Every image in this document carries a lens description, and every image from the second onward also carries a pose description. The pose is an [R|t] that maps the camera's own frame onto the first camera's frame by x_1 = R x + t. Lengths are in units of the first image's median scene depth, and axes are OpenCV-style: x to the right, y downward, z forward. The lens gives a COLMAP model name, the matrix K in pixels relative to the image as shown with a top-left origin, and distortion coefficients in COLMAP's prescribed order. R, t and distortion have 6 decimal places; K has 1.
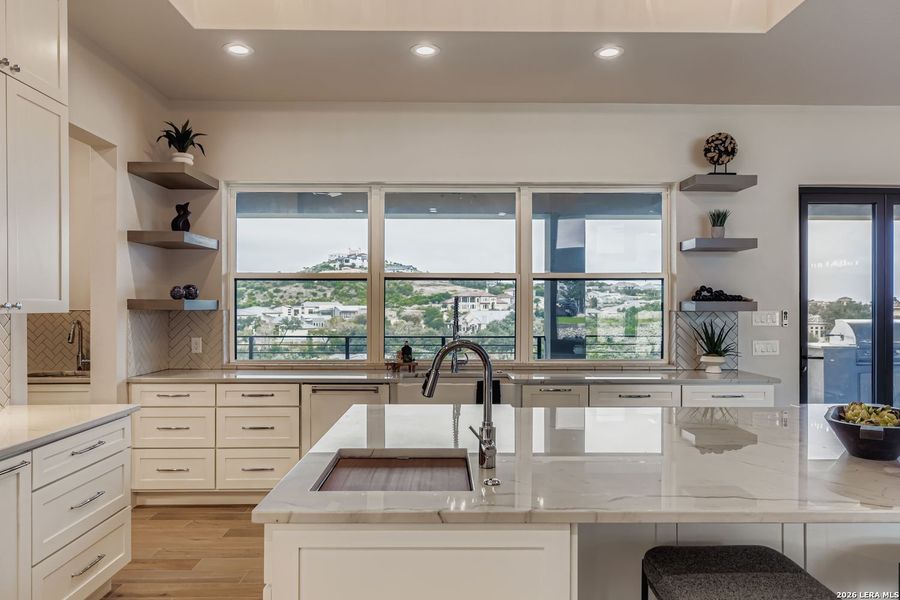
lens RADIAL K [[616.4, 0, 448.3], [0, 616.4, 303.9], [0, 0, 1]] dist [-0.005952, 0.005145]
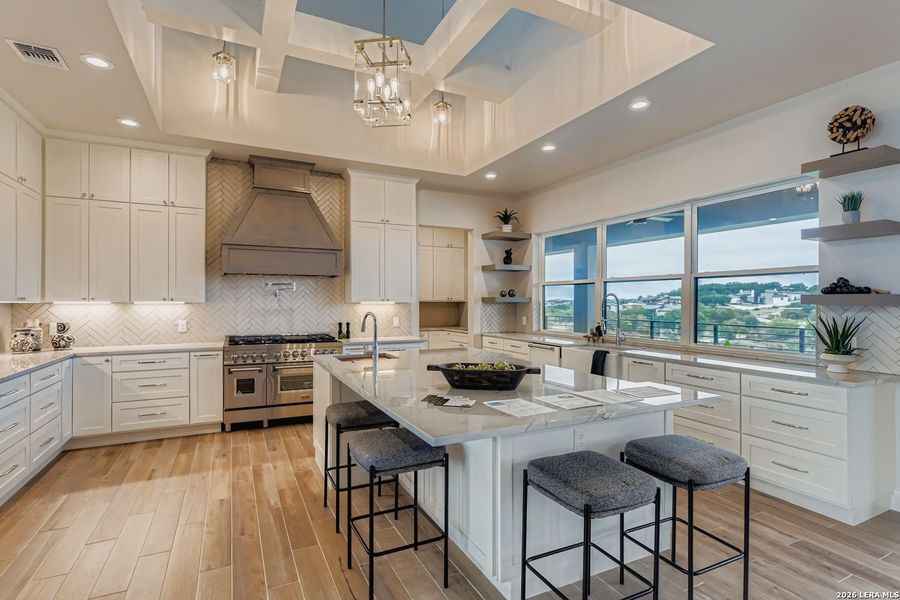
lens RADIAL K [[445.4, 0, 458.7], [0, 445.4, 300.4], [0, 0, 1]] dist [0.003534, 0.000738]
pose [[0.447786, -0.001011, -0.894140, 0.747164], [0.002929, 0.999996, 0.000336, 0.002900], [0.894136, -0.002769, 0.447787, 0.187984]]
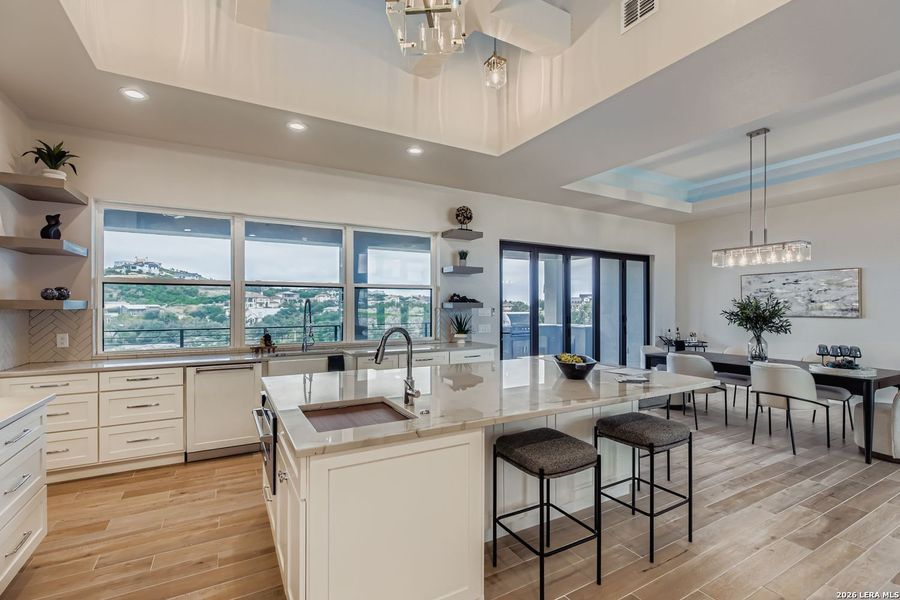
lens RADIAL K [[410.0, 0, 453.3], [0, 410.0, 301.6], [0, 0, 1]] dist [-0.003639, -0.001621]
pose [[0.876634, 0.002782, 0.481150, -0.139563], [-0.000758, 0.999990, -0.004401, -0.001353], [-0.481157, 0.003493, 0.876627, -0.003666]]
